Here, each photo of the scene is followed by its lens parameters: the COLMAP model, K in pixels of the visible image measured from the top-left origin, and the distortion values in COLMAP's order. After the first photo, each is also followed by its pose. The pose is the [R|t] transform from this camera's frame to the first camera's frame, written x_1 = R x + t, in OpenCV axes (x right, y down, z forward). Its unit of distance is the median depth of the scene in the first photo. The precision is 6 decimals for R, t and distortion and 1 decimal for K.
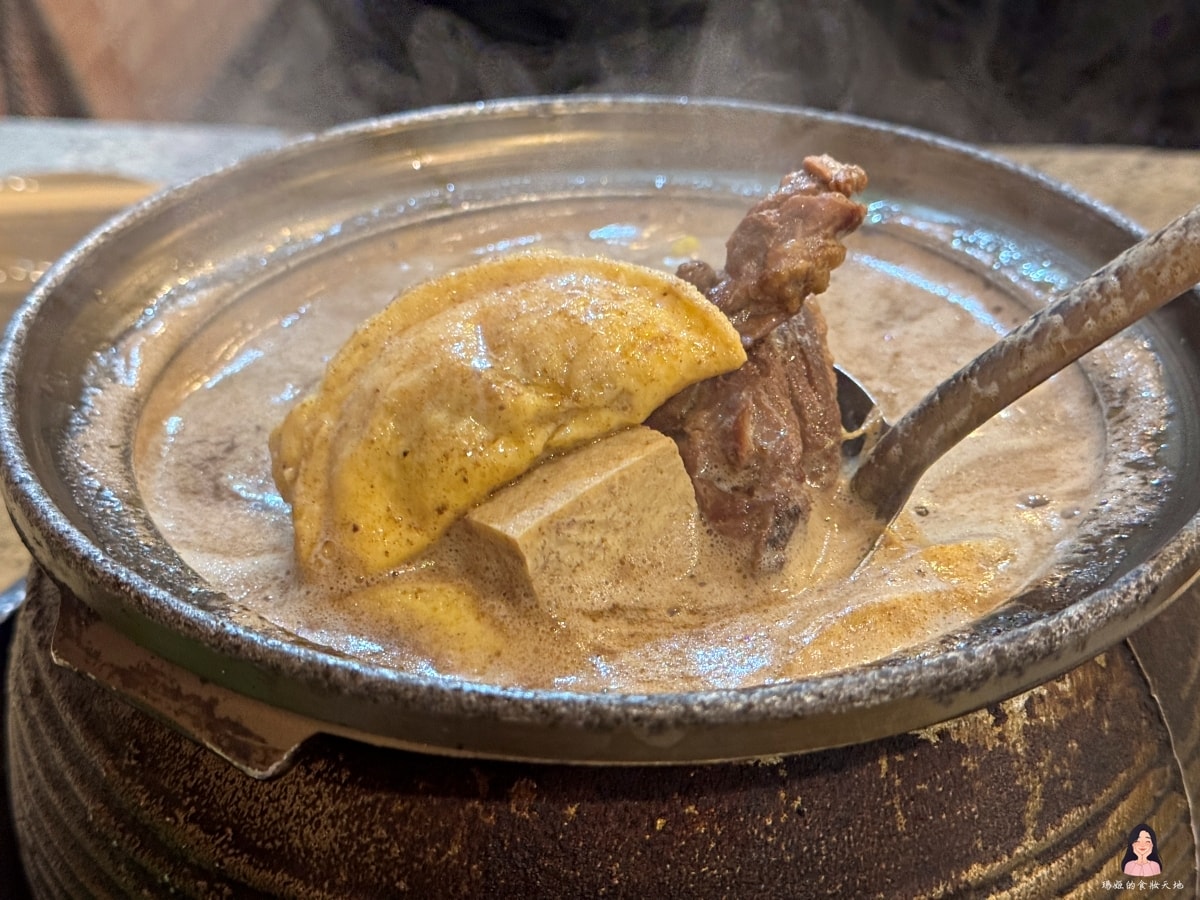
lens RADIAL K [[1669.1, 0, 600.0], [0, 1669.1, 450.0], [0, 0, 1]] dist [0.141032, -0.019940]
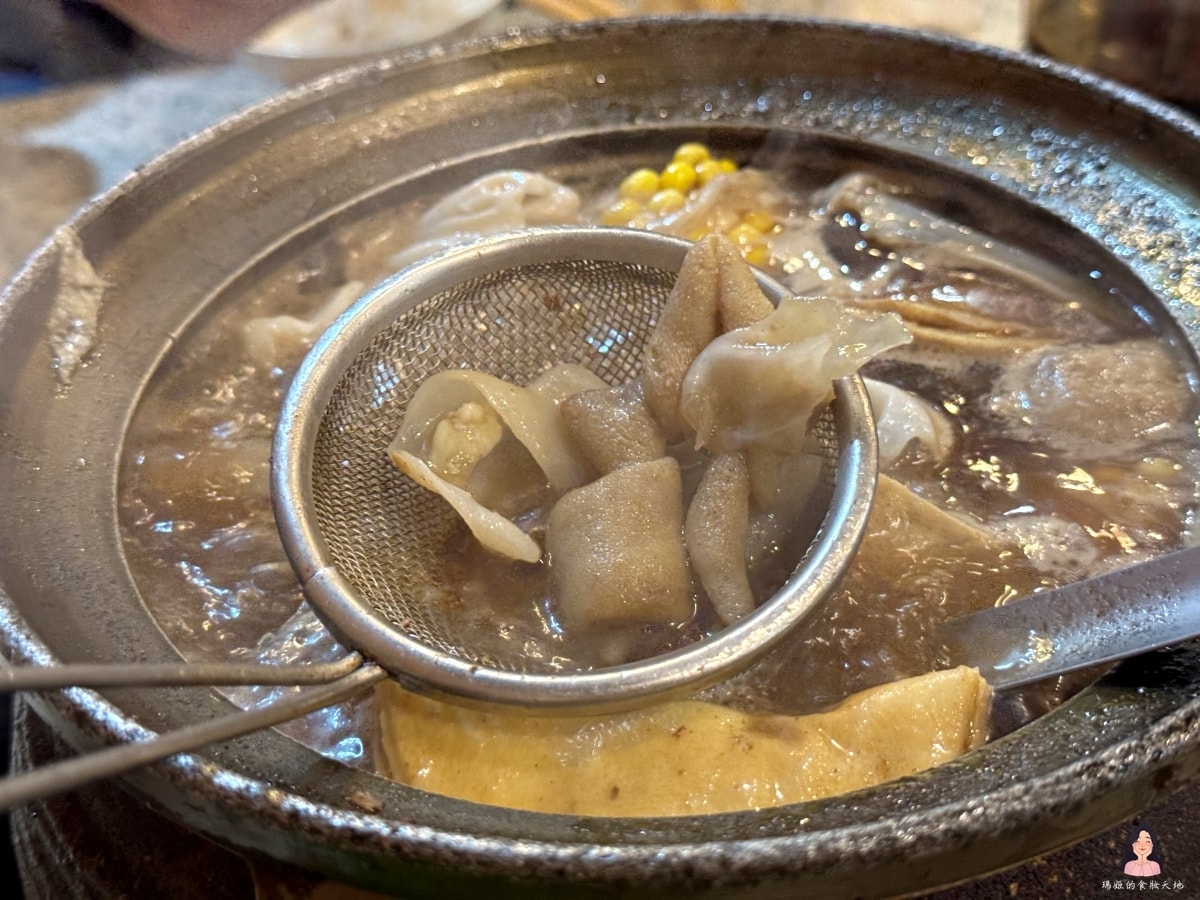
lens RADIAL K [[1669.1, 0, 600.0], [0, 1669.1, 450.0], [0, 0, 1]] dist [0.141032, -0.019940]
pose [[0.925861, -0.274689, 0.259475, -0.345128], [0.247778, 0.959790, 0.131942, -0.177399], [-0.285284, -0.057868, 0.956694, 0.221376]]
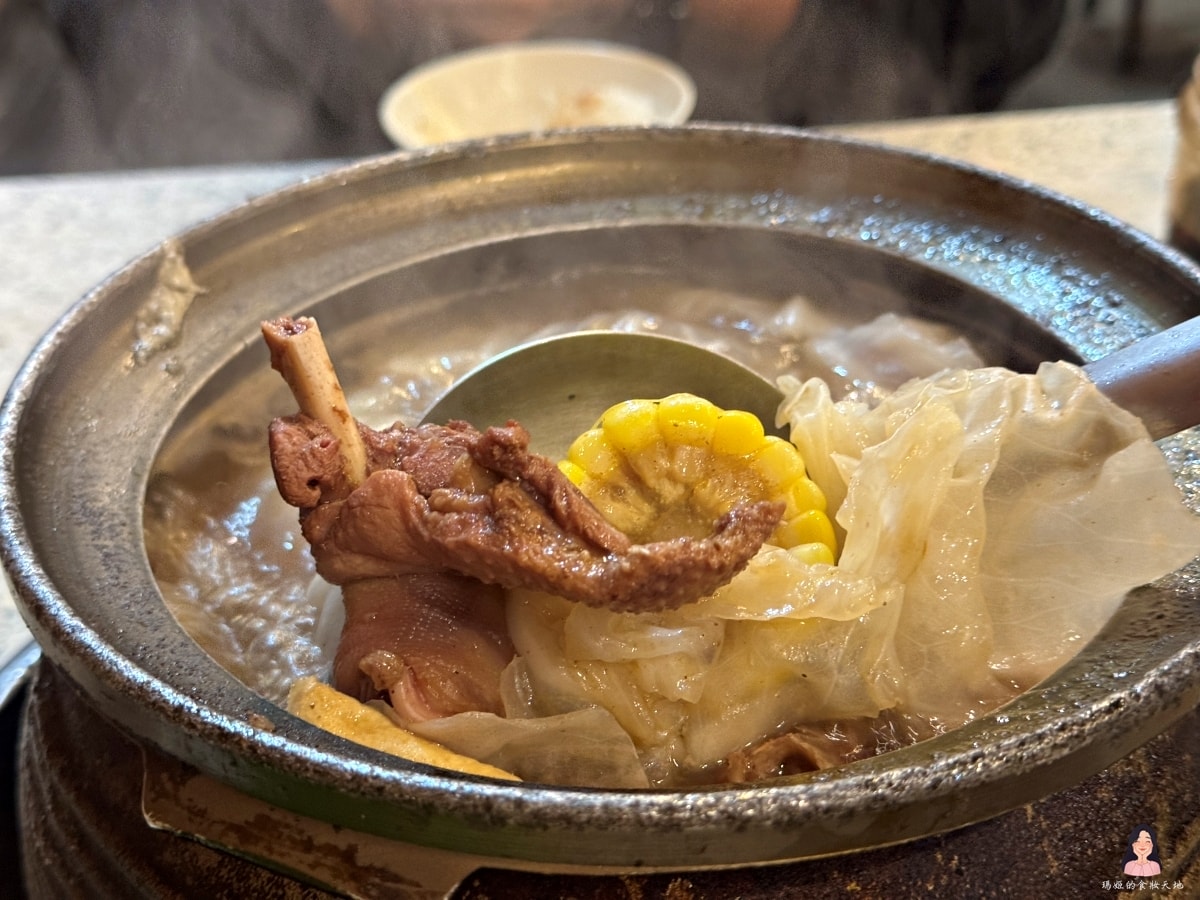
lens RADIAL K [[1669.1, 0, 600.0], [0, 1669.1, 450.0], [0, 0, 1]] dist [0.141032, -0.019940]
pose [[0.984000, -0.115177, 0.135938, -0.196257], [0.113879, 0.993344, 0.017311, -0.068959], [-0.137026, -0.001553, 0.990566, 0.064510]]
